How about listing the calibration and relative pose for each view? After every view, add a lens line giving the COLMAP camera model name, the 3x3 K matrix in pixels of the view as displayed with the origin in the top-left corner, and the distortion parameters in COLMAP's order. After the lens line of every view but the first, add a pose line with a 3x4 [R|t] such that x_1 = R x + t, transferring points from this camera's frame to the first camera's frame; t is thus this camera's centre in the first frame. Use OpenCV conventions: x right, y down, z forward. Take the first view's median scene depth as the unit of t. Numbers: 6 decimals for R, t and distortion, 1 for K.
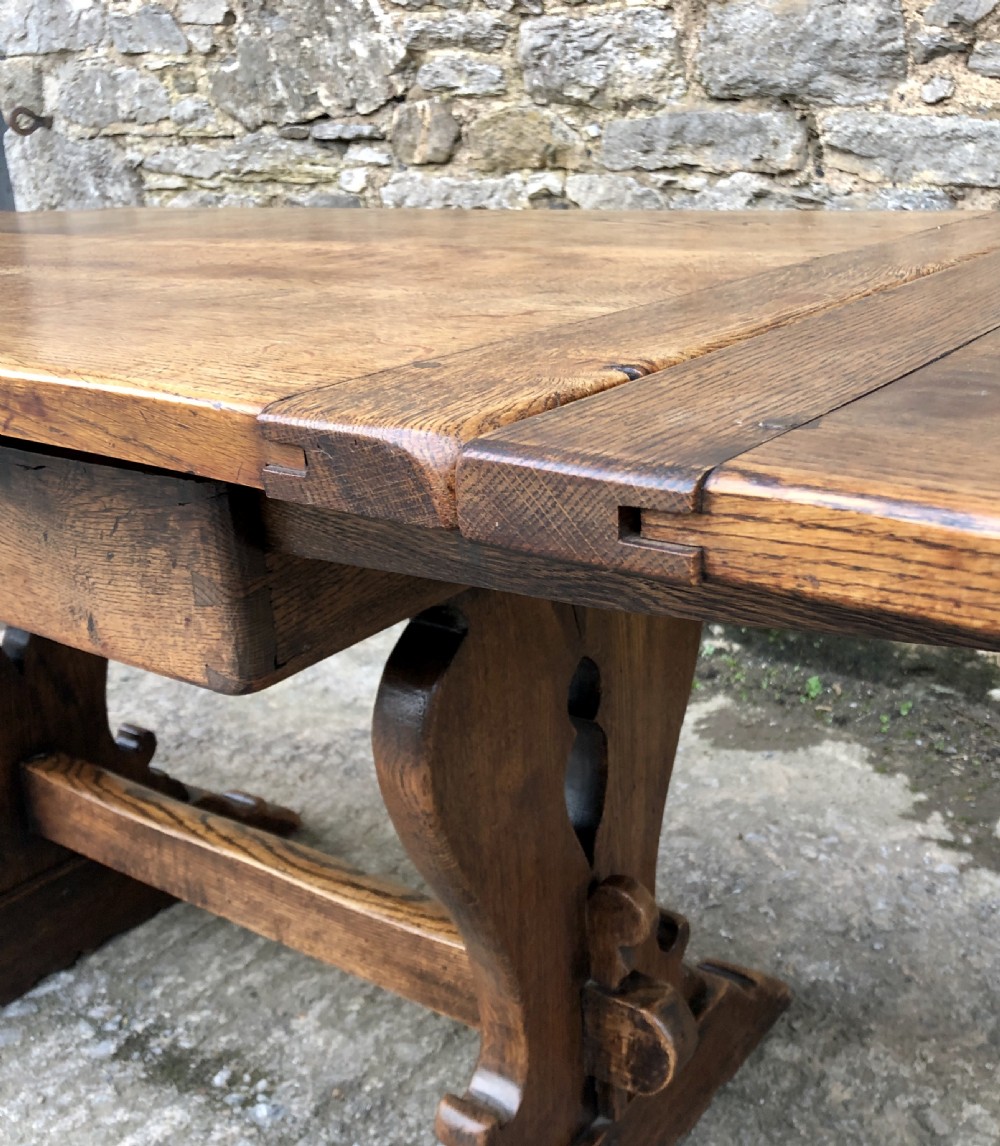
lens RADIAL K [[1269.6, 0, 562.4], [0, 1269.6, 570.7], [0, 0, 1]] dist [0.001871, -0.007314]
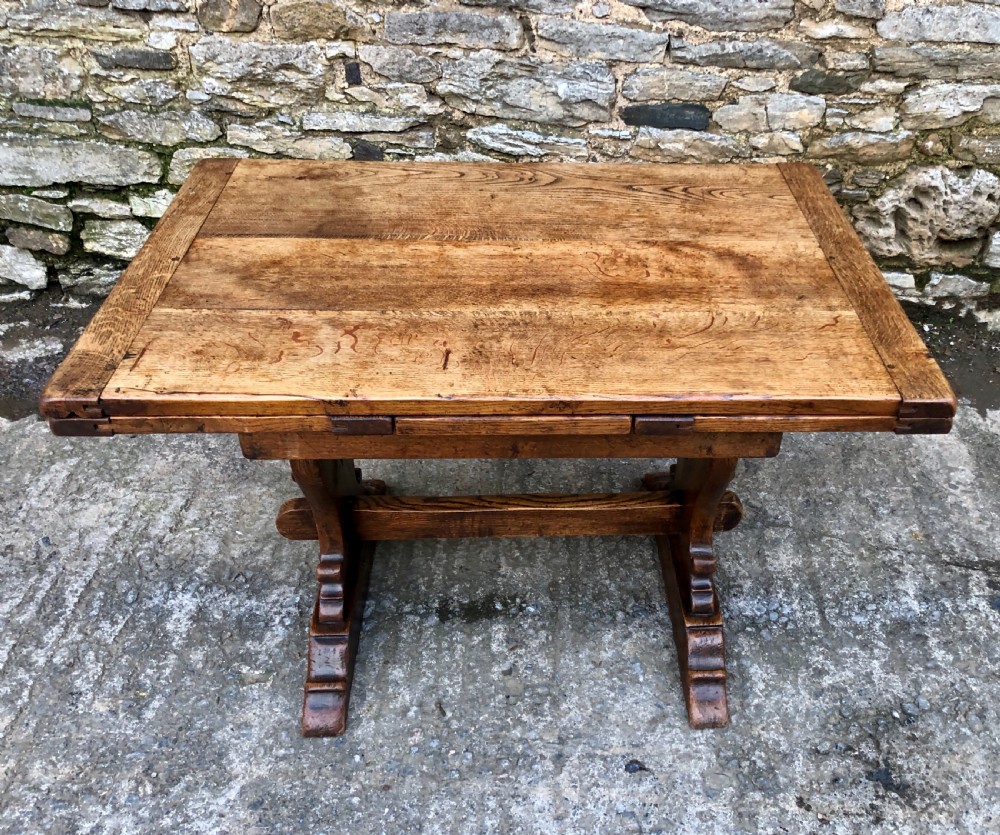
lens RADIAL K [[961.8, 0, 585.9], [0, 961.8, 406.9], [0, 0, 1]] dist [0.012789, -0.002009]
pose [[0.793625, -0.307456, 0.525005, -0.562299], [0.139308, 0.931822, 0.335114, -0.272042], [-0.592244, -0.192817, 0.782348, -0.180427]]
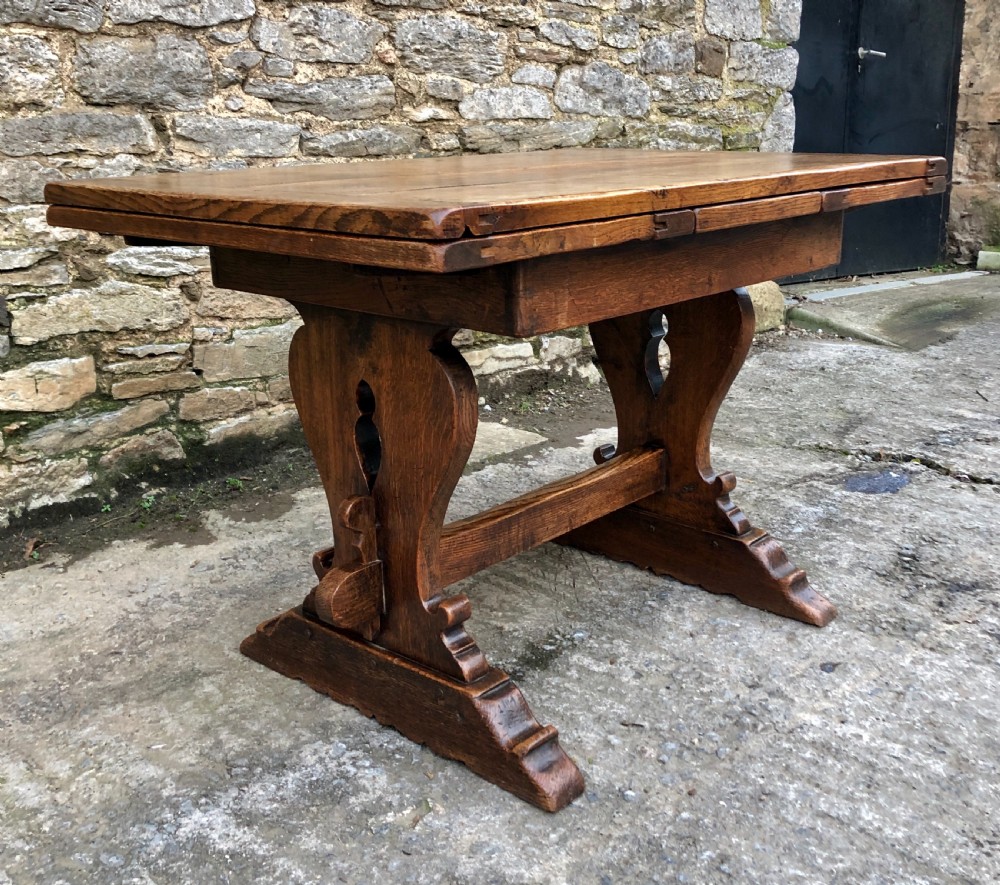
lens RADIAL K [[1124.6, 0, 512.1], [0, 1124.6, 372.7], [0, 0, 1]] dist [0.066058, -0.166292]
pose [[0.148007, -0.198021, 0.968959, -1.051329], [0.334576, 0.932007, 0.139363, -0.109962], [-0.930673, 0.303564, 0.204197, 0.388959]]
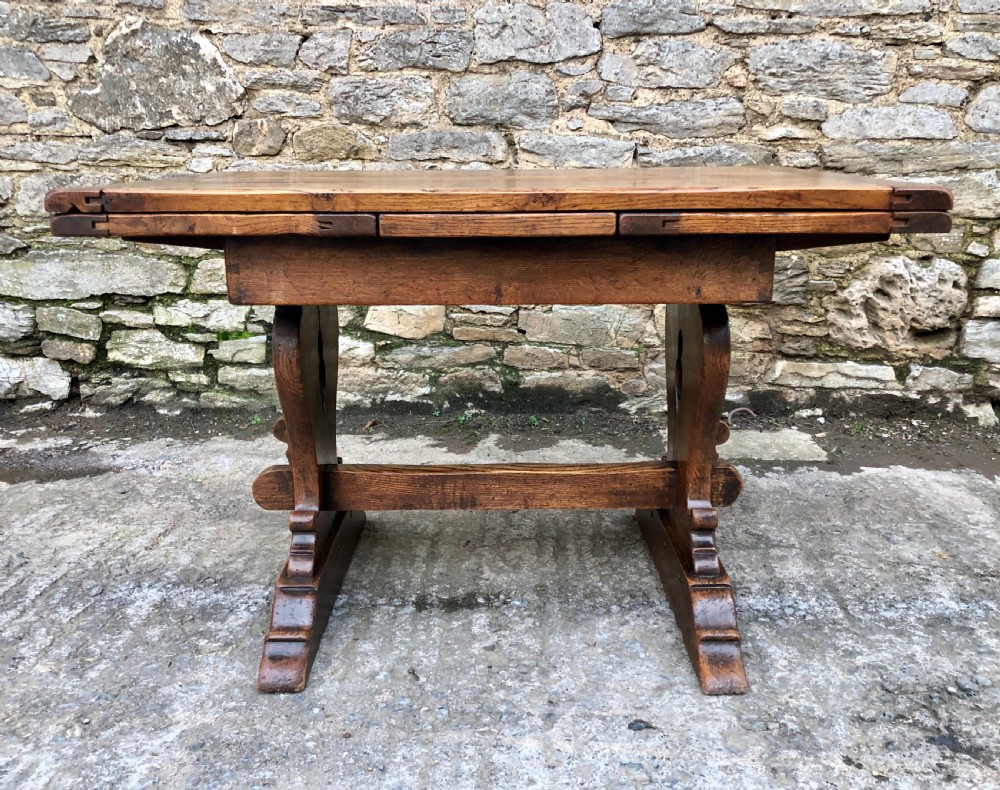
lens RADIAL K [[912.6, 0, 498.5], [0, 912.6, 367.0], [0, 0, 1]] dist [0.009731, 0.016722]
pose [[0.832727, -0.106425, 0.543359, -0.607547], [0.162606, 0.985086, -0.056259, 0.081047], [-0.529268, 0.135202, 0.837613, -0.149838]]
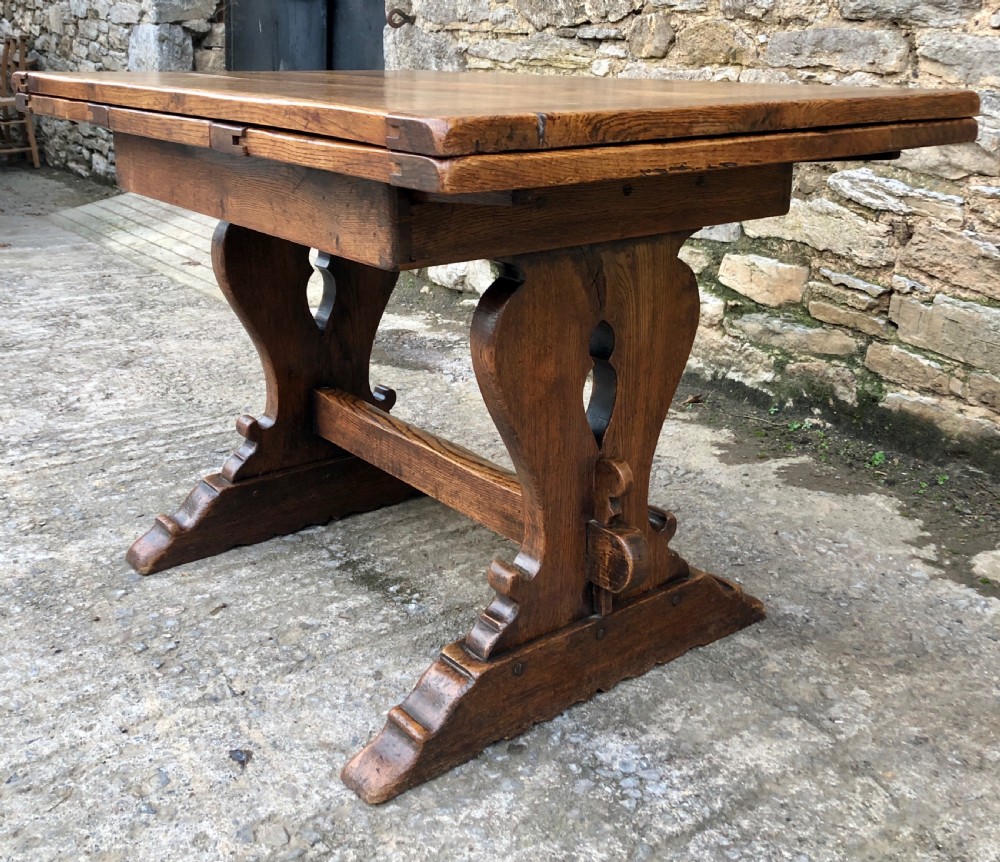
lens RADIAL K [[1113.3, 0, 504.1], [0, 1113.3, 333.5], [0, 0, 1]] dist [0.004993, 0.001102]
pose [[0.950737, 0.117998, -0.286663, 0.148904], [-0.139582, 0.988626, -0.055989, 0.084684], [0.276797, 0.093243, 0.956394, -0.227113]]
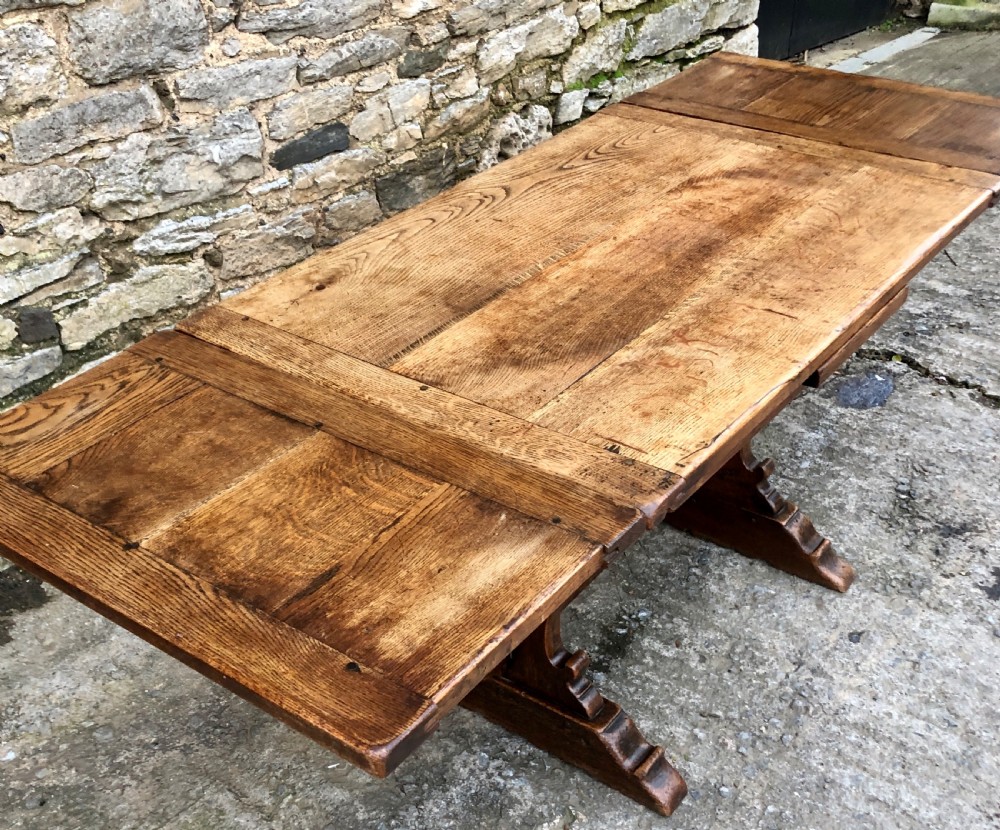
lens RADIAL K [[1126.5, 0, 487.7], [0, 1126.5, 531.4], [0, 0, 1]] dist [-0.004392, 0.045599]
pose [[0.049302, -0.579936, 0.813169, -1.034328], [0.357739, 0.770397, 0.527742, -0.471559], [-0.932519, 0.264884, 0.245448, 0.447695]]
